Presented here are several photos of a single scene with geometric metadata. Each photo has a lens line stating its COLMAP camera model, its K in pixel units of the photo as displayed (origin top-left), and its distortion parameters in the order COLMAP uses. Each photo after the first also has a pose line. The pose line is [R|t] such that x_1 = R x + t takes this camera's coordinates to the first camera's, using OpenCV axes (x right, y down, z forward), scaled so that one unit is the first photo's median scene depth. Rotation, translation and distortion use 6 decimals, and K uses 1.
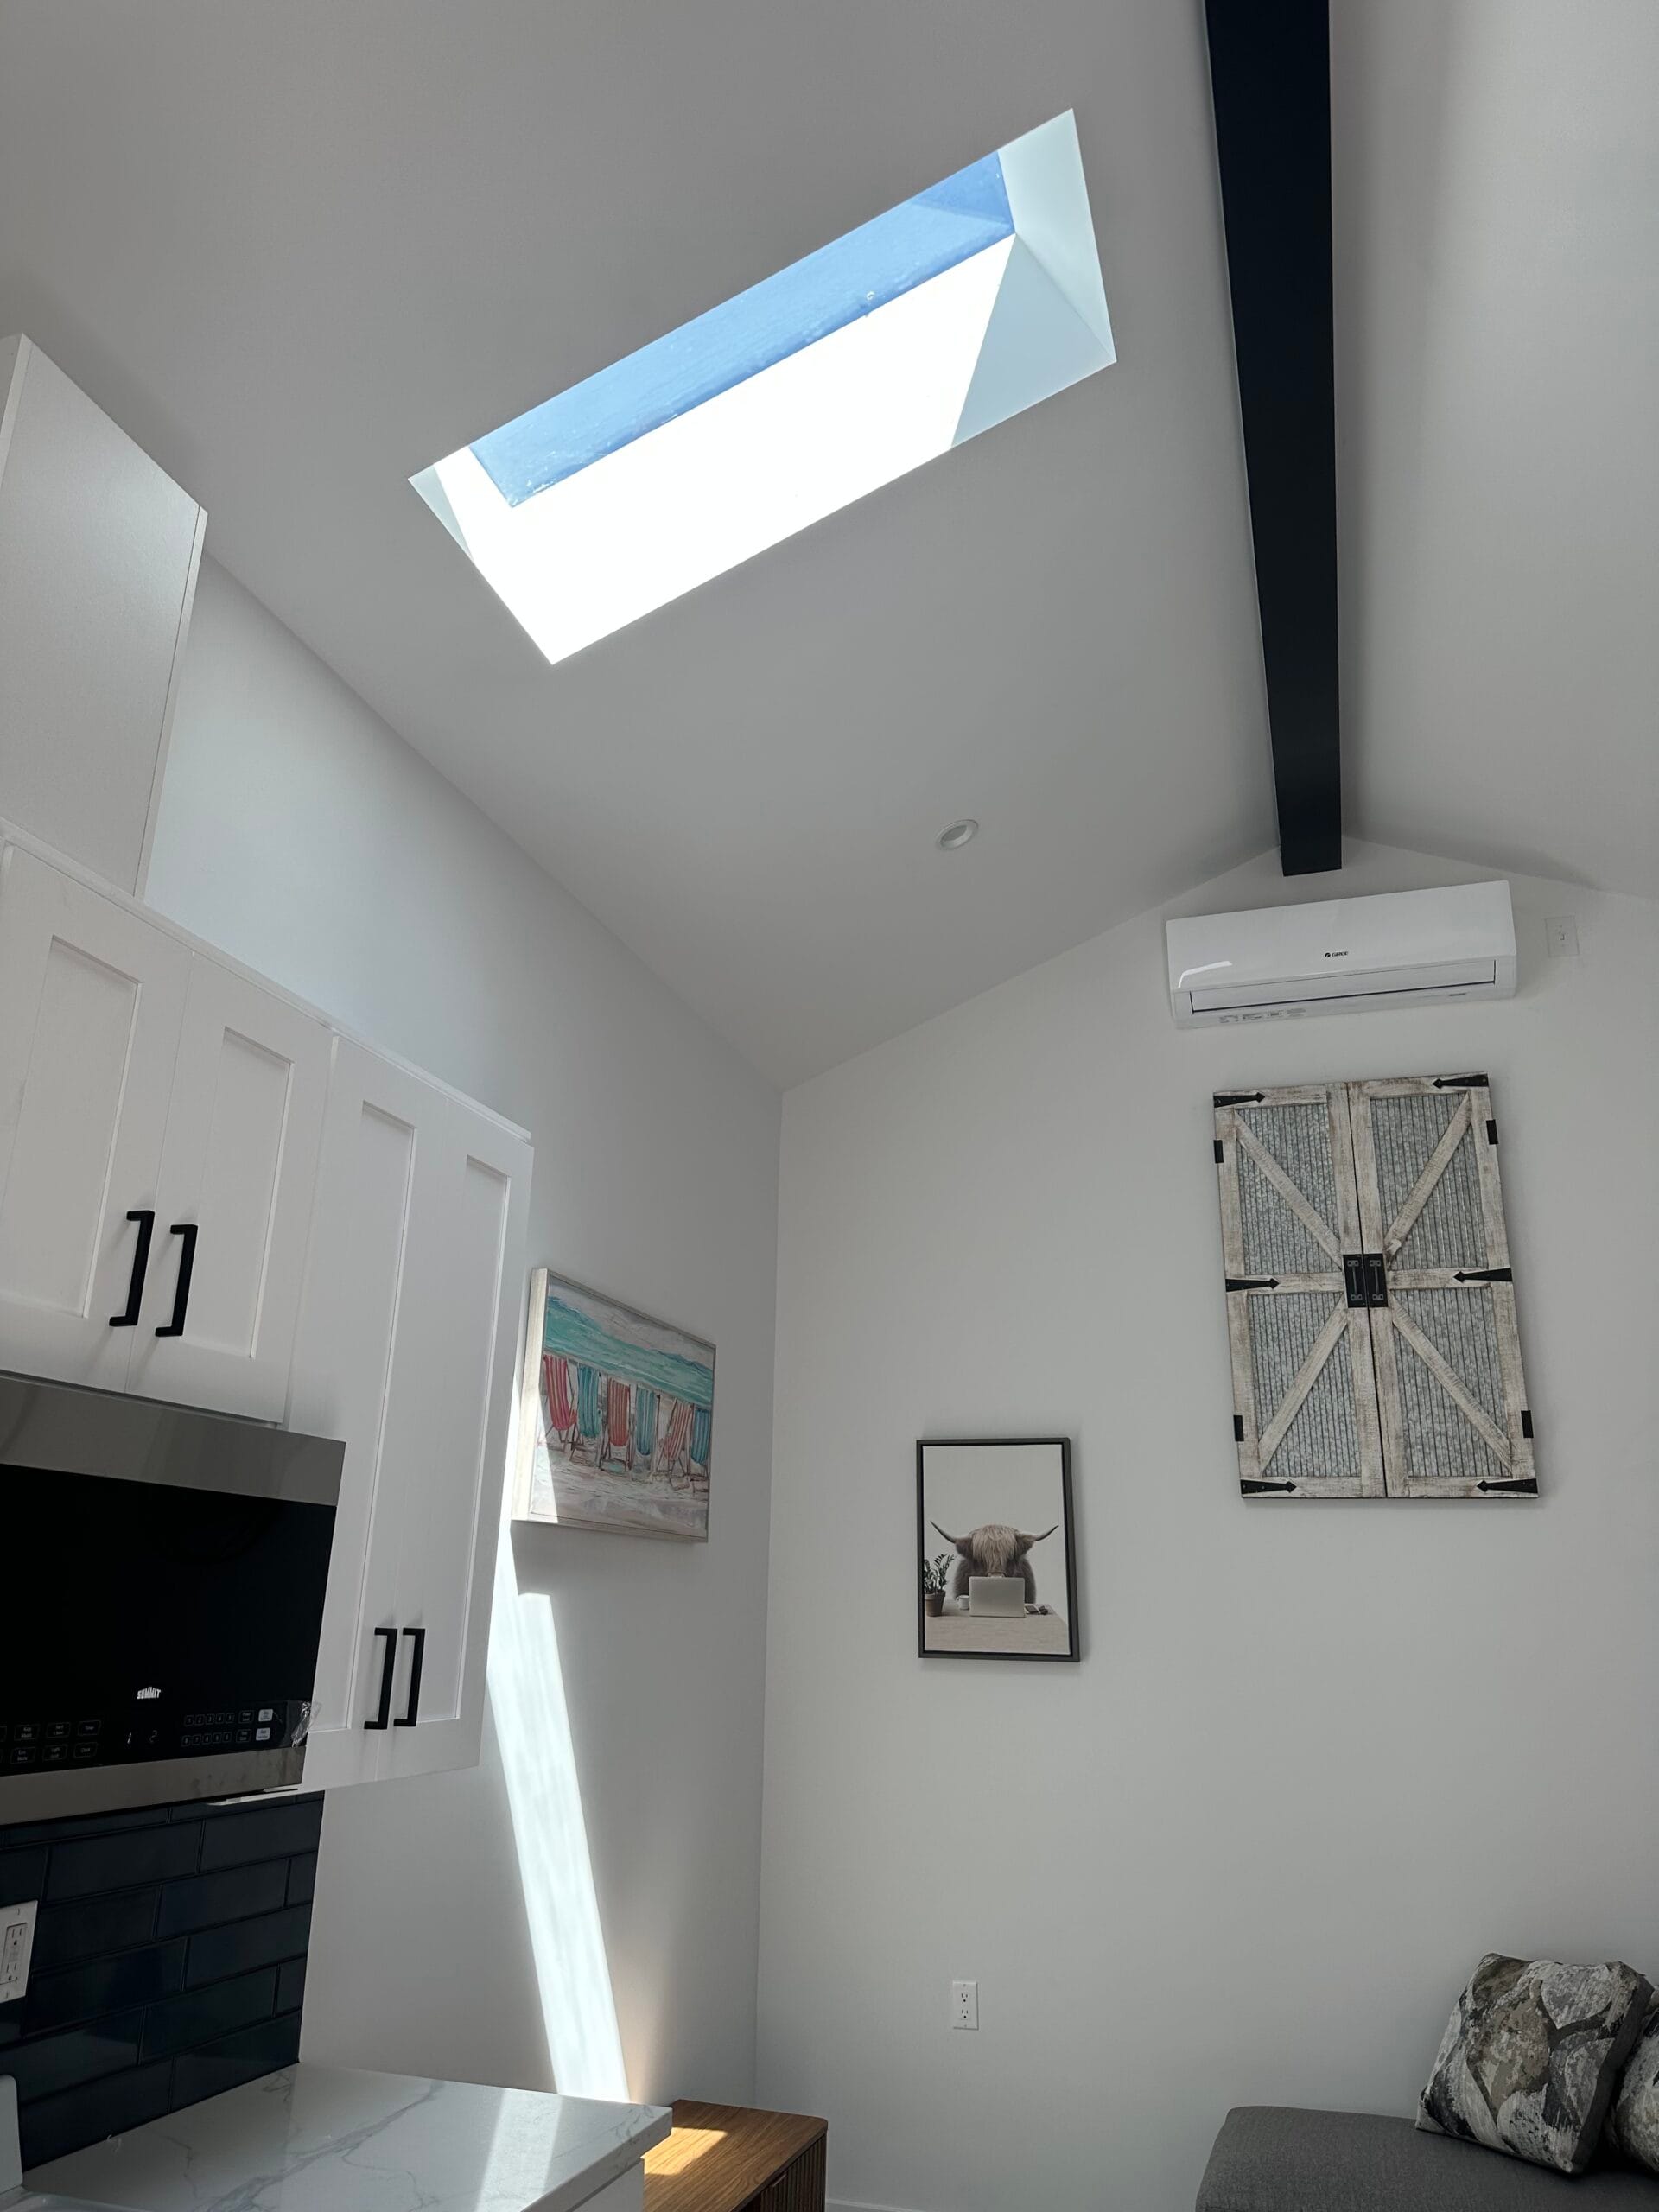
lens RADIAL K [[1543.6, 0, 805.4], [0, 1543.6, 1101.6], [0, 0, 1]] dist [0.083900, -0.121045]
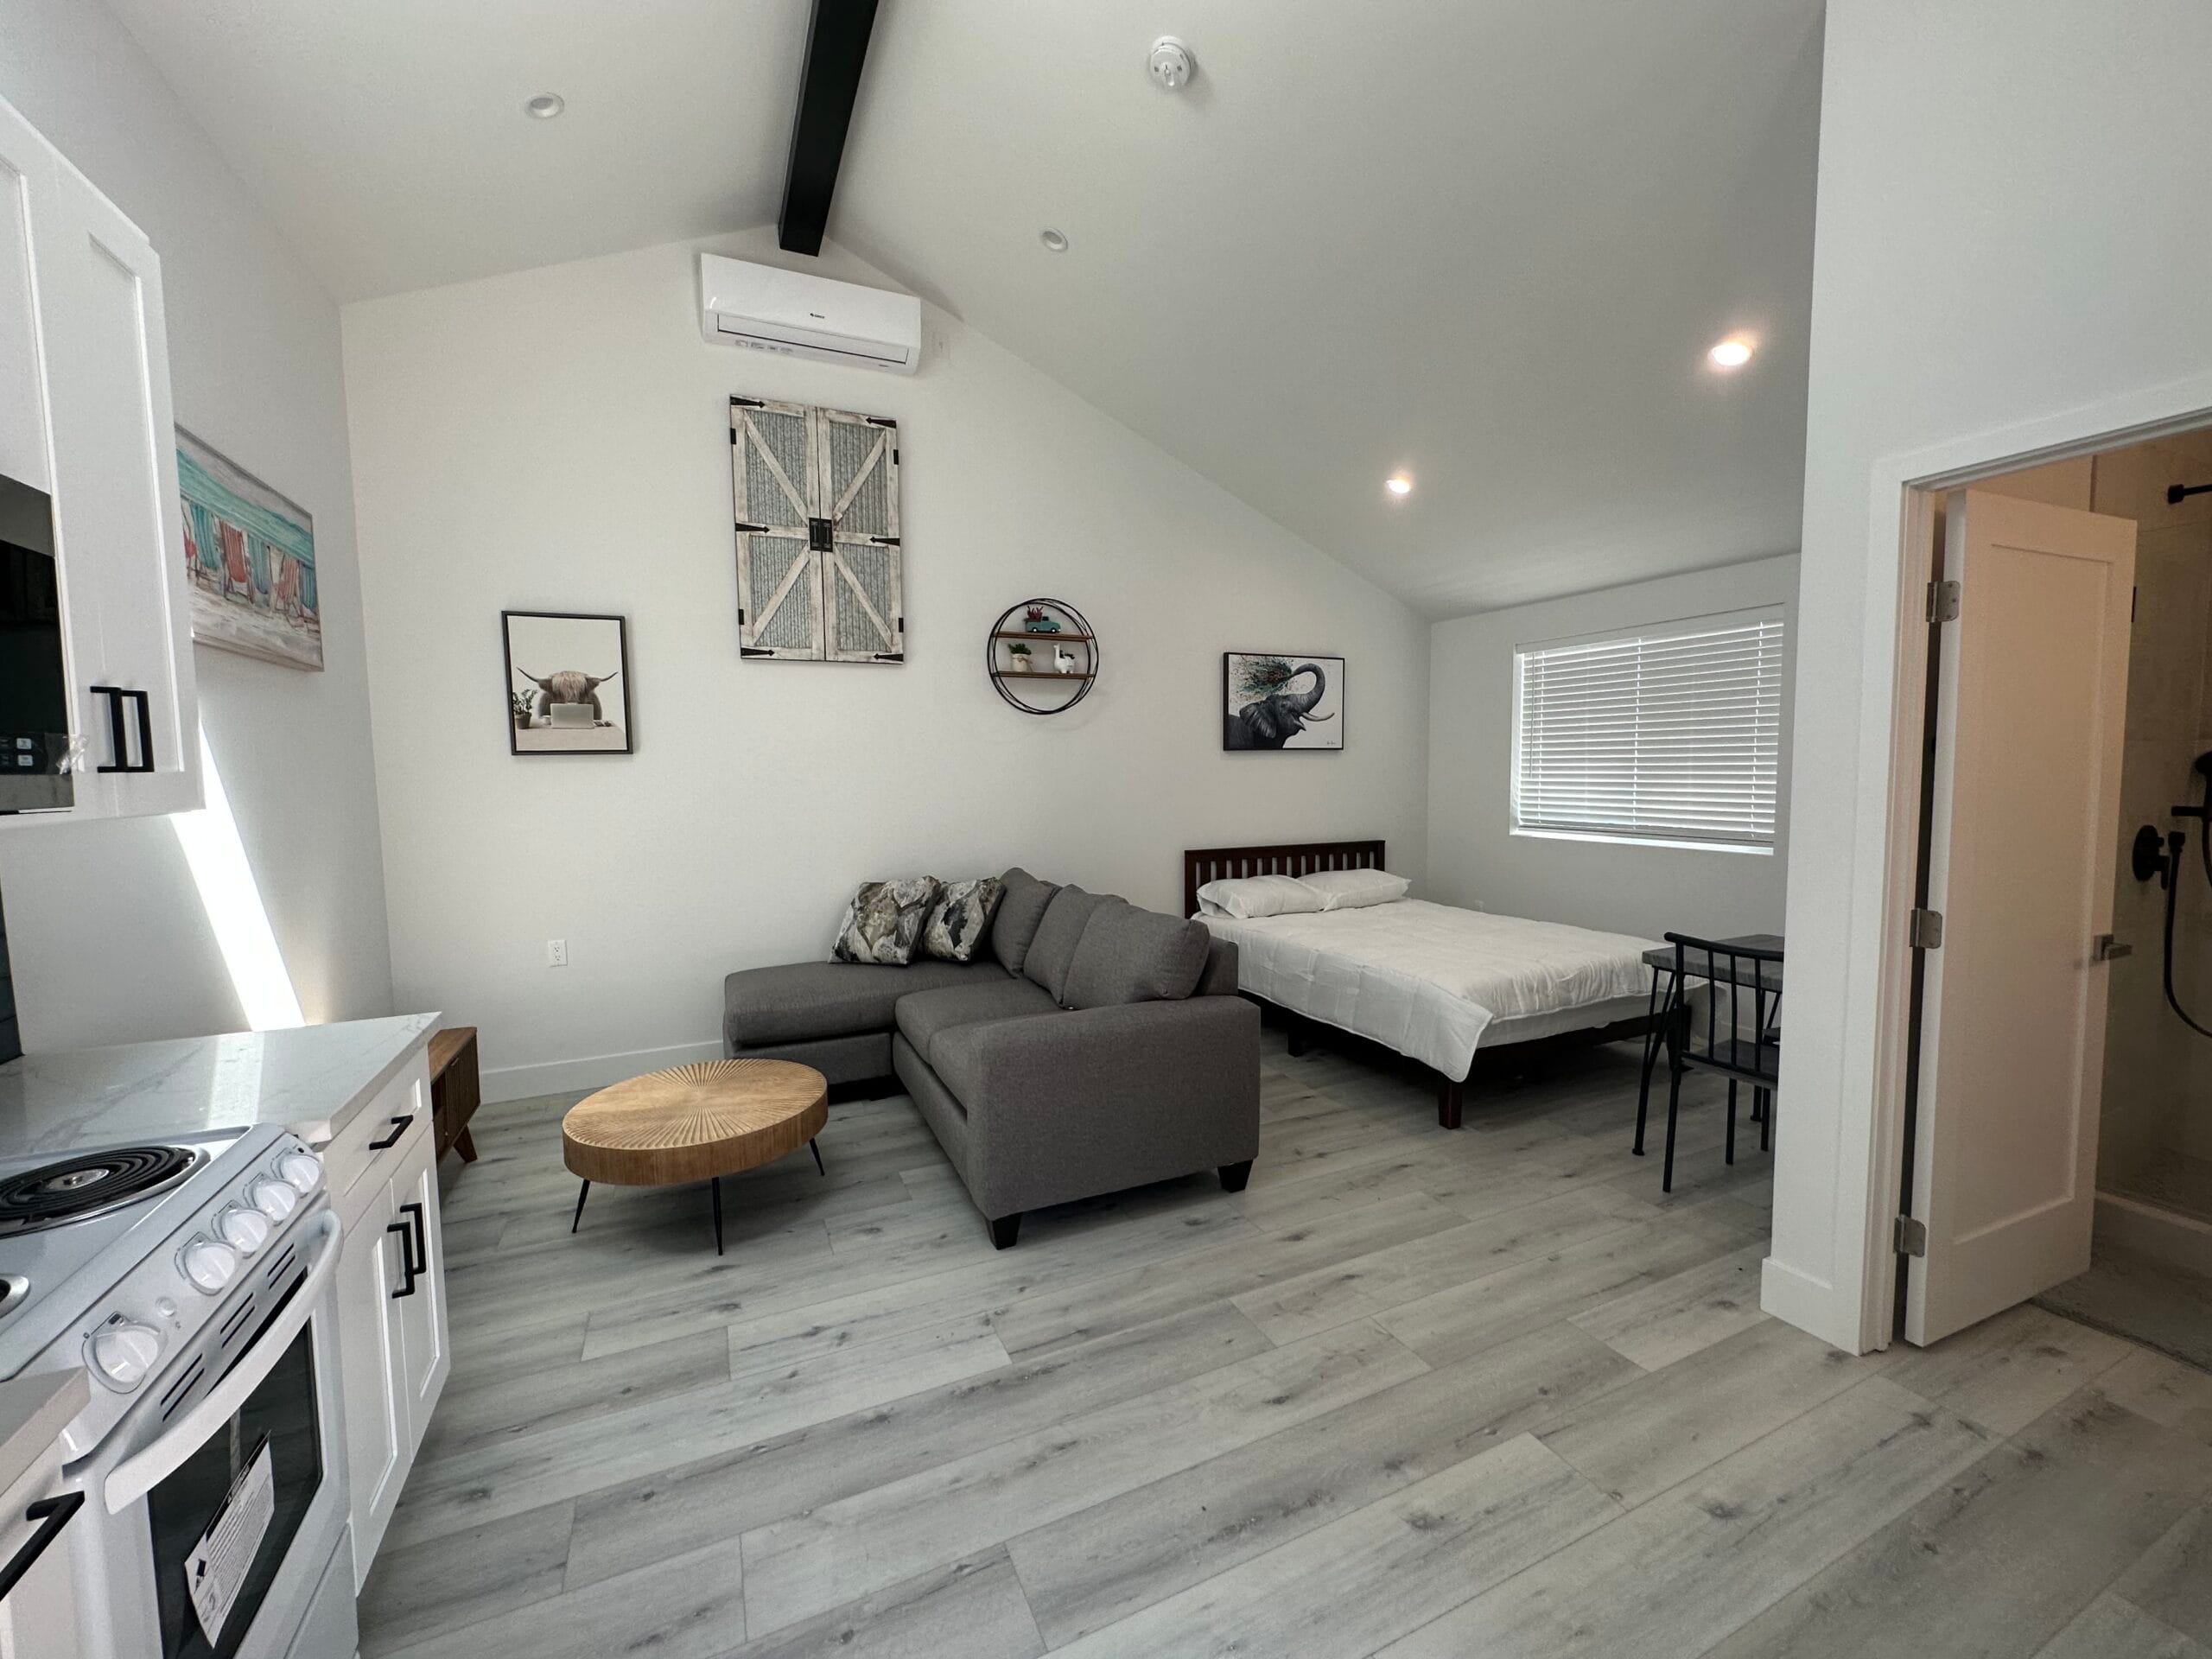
lens RADIAL K [[883.0, 0, 1103.9], [0, 883.0, 829.8], [0, 0, 1]] dist [0.000272, -0.000085]
pose [[0.727522, -0.083962, 0.680927, -0.098957], [-0.187129, 0.930570, 0.314678, 0.054424], [-0.660071, -0.356356, 0.661299, 0.048782]]
